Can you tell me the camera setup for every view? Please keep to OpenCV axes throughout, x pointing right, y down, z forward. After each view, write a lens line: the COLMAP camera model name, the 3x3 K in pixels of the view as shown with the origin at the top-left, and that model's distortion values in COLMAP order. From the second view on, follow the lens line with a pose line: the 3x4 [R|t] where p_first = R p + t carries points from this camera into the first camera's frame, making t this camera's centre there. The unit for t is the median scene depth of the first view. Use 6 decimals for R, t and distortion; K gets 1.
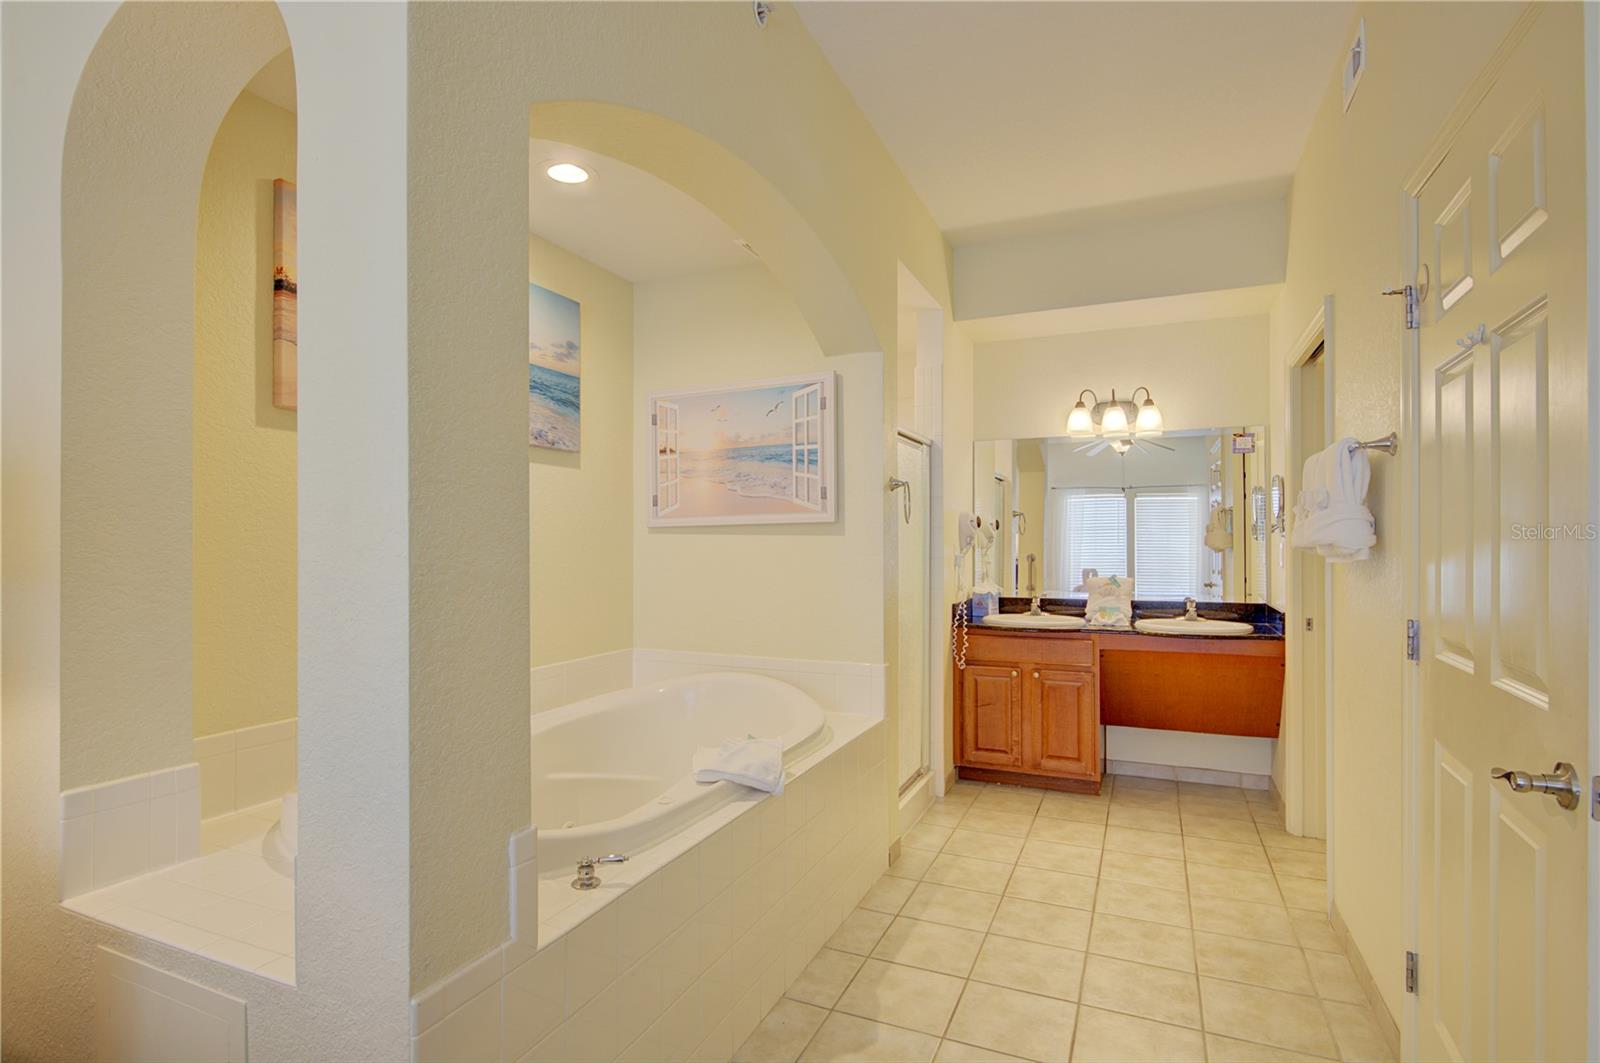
lens RADIAL K [[807.6, 0, 799.2], [0, 807.6, 541.0], [0, 0, 1]] dist [-0.001510, -0.000315]
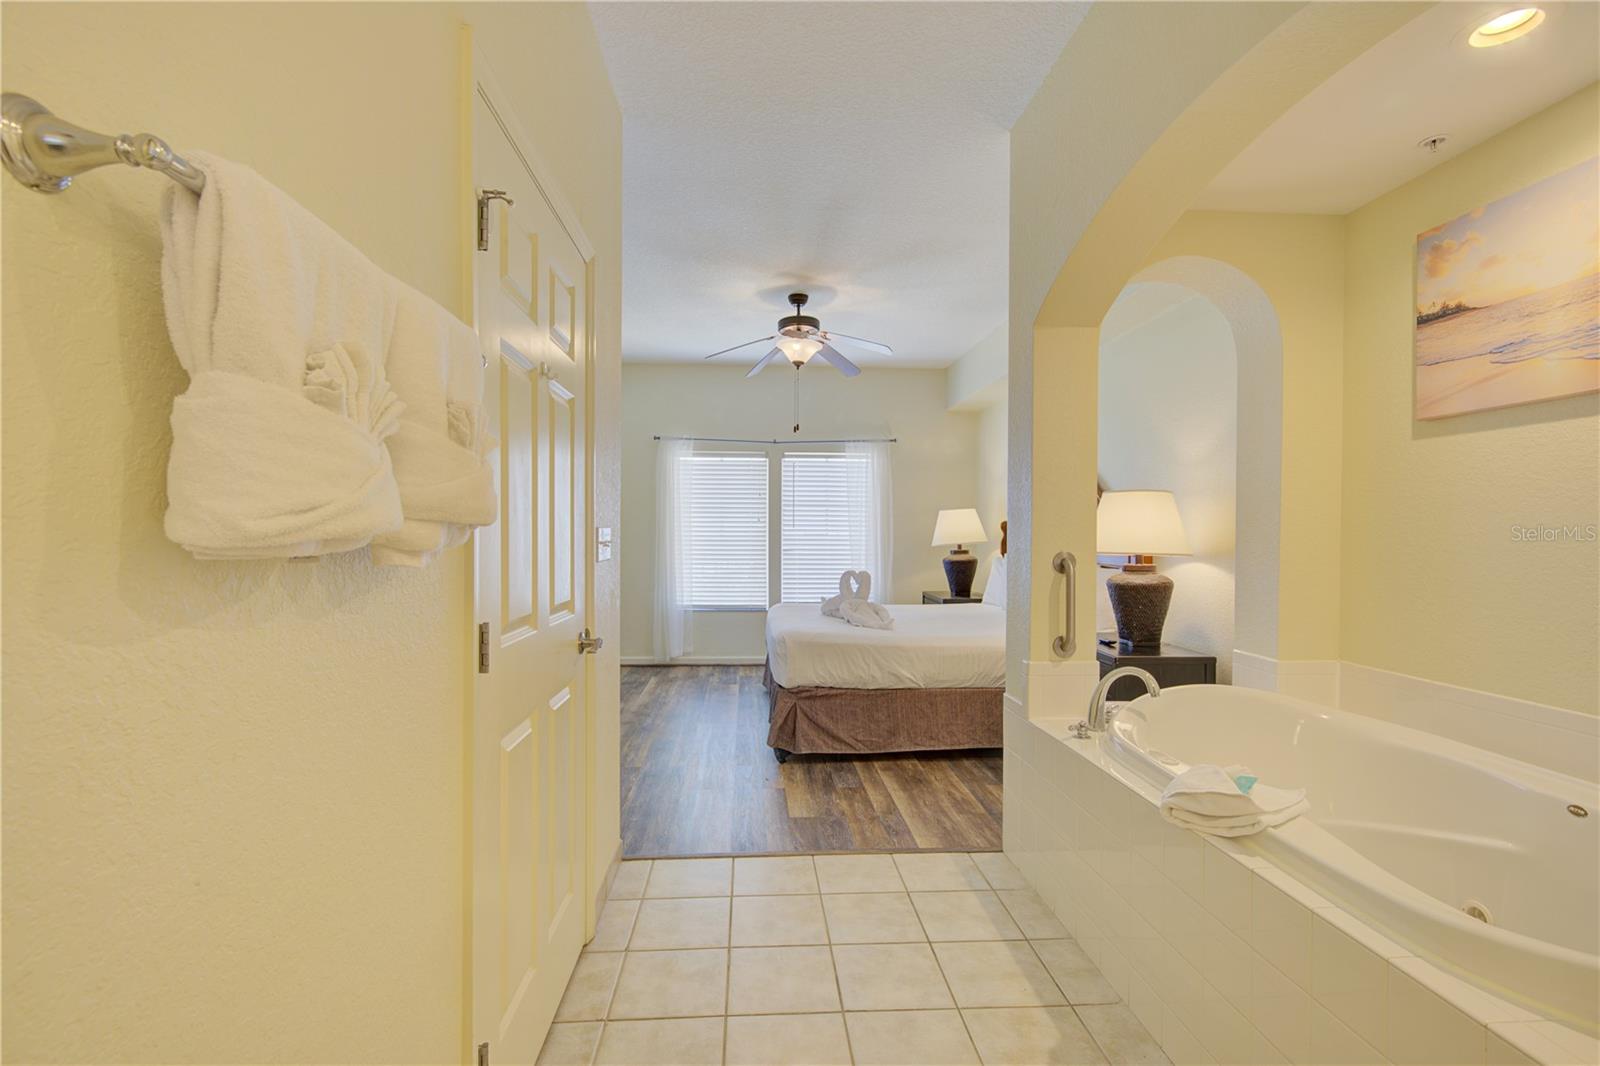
lens RADIAL K [[725.5, 0, 800.0], [0, 725.5, 533.0], [0, 0, 1]] dist [0.001131, -0.000077]
pose [[-0.888479, 0.000861, -0.458916, 0.420636], [-0.000114, 0.999998, 0.002097, 0.001233], [0.458917, 0.001916, -0.888477, 0.929797]]
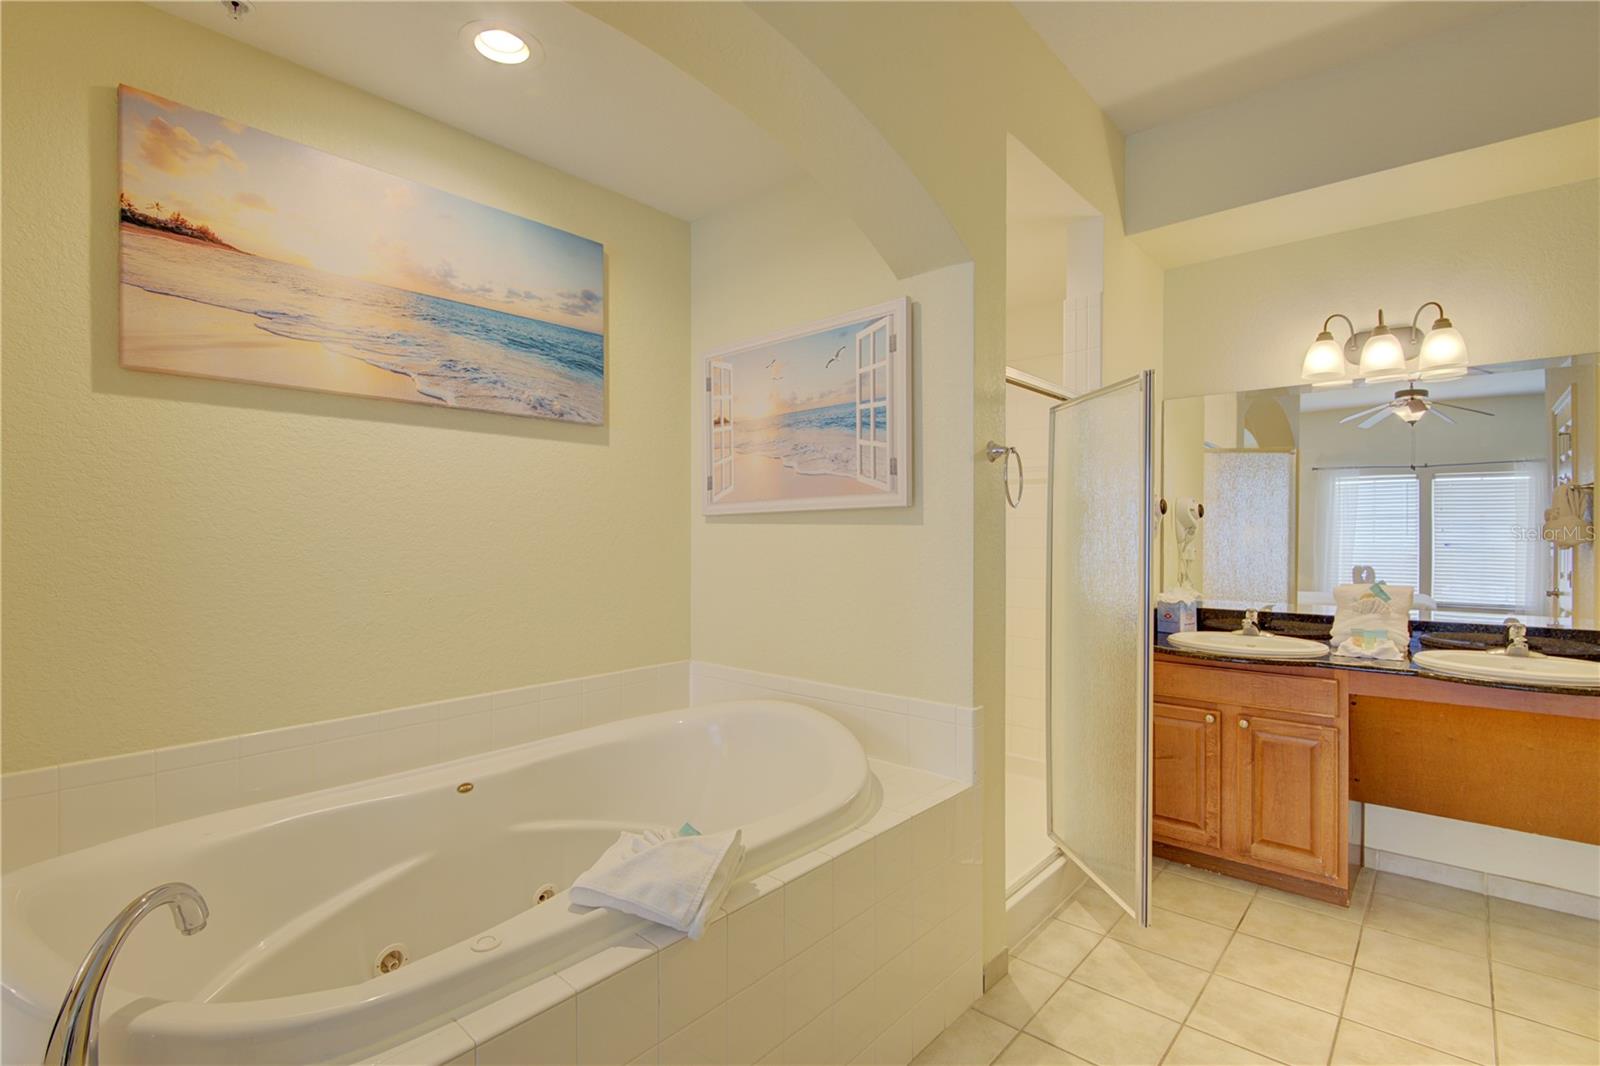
lens RADIAL K [[756.2, 0, 797.5], [0, 756.2, 539.8], [0, 0, 1]] dist [0.002805, -0.005943]
pose [[0.951872, 0.003955, -0.306470, 0.141455], [-0.000526, 0.999936, 0.011270, -0.000931], [0.306495, -0.010567, 0.951814, 0.290440]]
